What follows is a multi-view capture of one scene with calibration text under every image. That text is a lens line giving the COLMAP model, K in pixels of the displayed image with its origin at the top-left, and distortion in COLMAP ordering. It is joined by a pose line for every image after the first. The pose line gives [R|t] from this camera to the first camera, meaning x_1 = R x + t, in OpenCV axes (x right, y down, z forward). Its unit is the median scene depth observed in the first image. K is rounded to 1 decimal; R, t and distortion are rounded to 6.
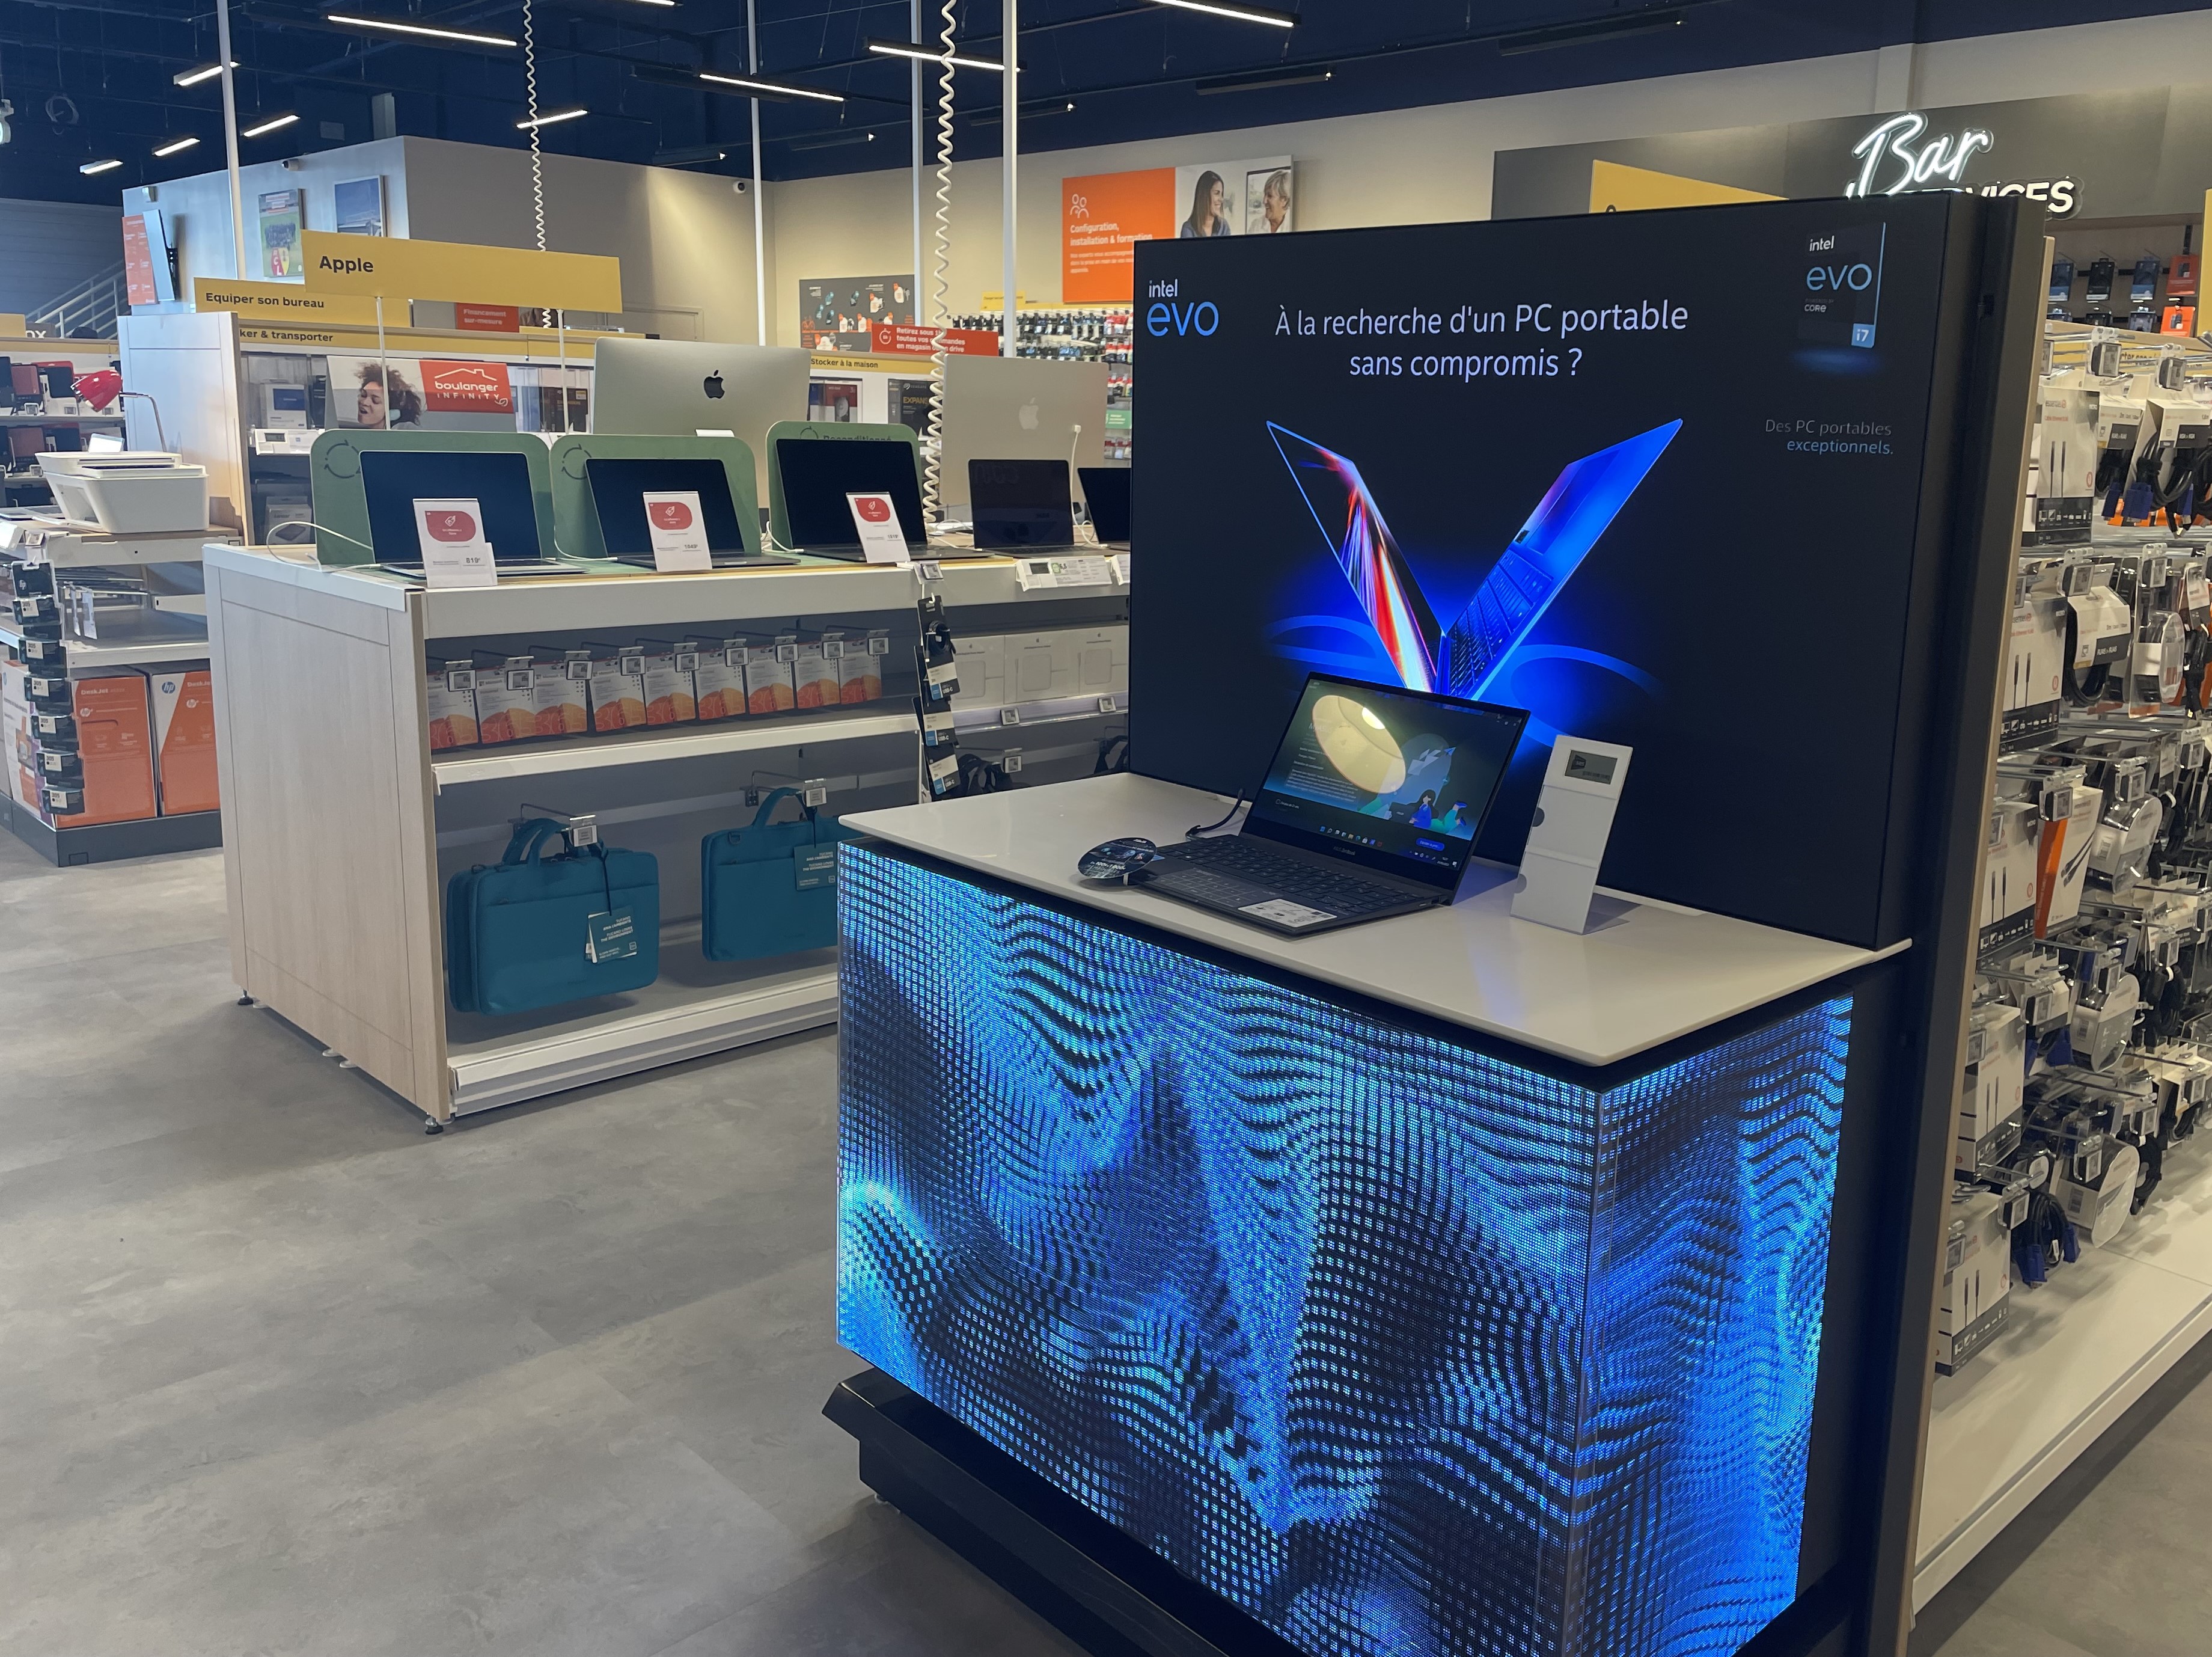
lens RADIAL K [[1700.1, 0, 1108.1], [0, 1700.1, 733.8], [0, 0, 1]] dist [0.021735, -0.002710]
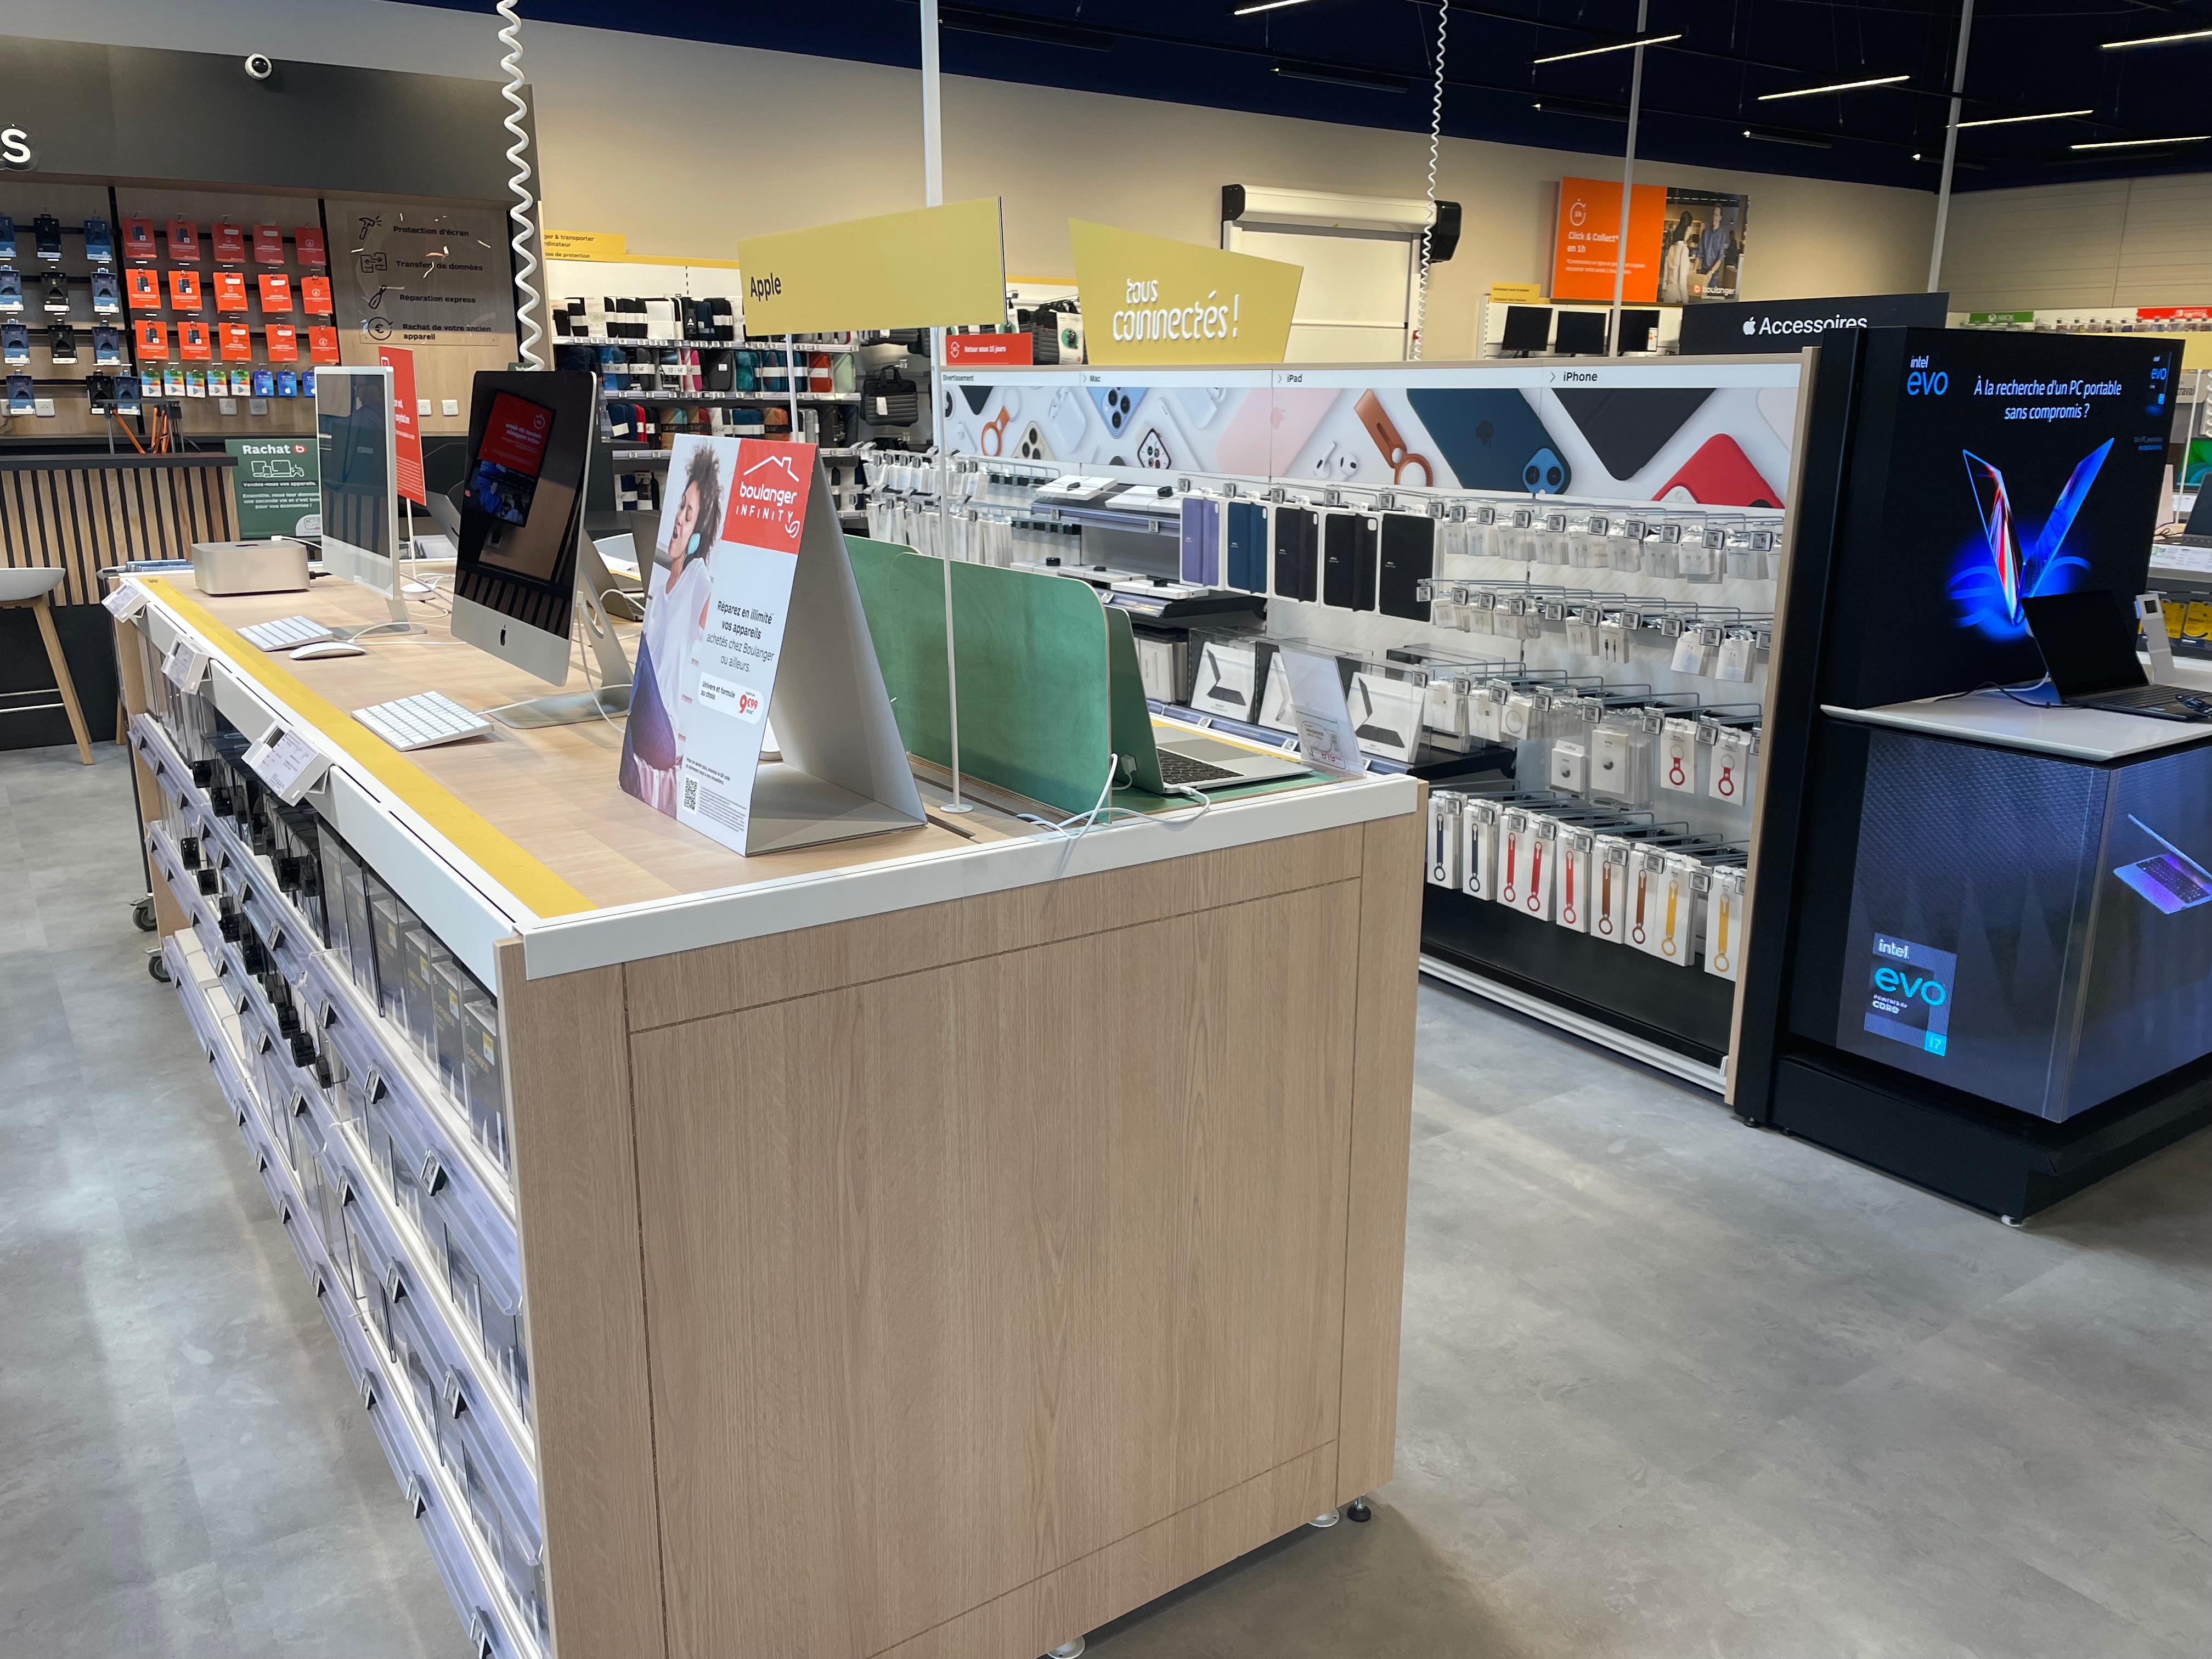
lens RADIAL K [[1675.3, 0, 1103.4], [0, 1675.3, 800.7], [0, 0, 1]] dist [0.126964, -0.144274]
pose [[0.176621, -0.254571, 0.950789, -1.083650], [0.186383, 0.957148, 0.221651, -0.246165], [-0.966471, 0.138062, 0.216500, 0.969397]]
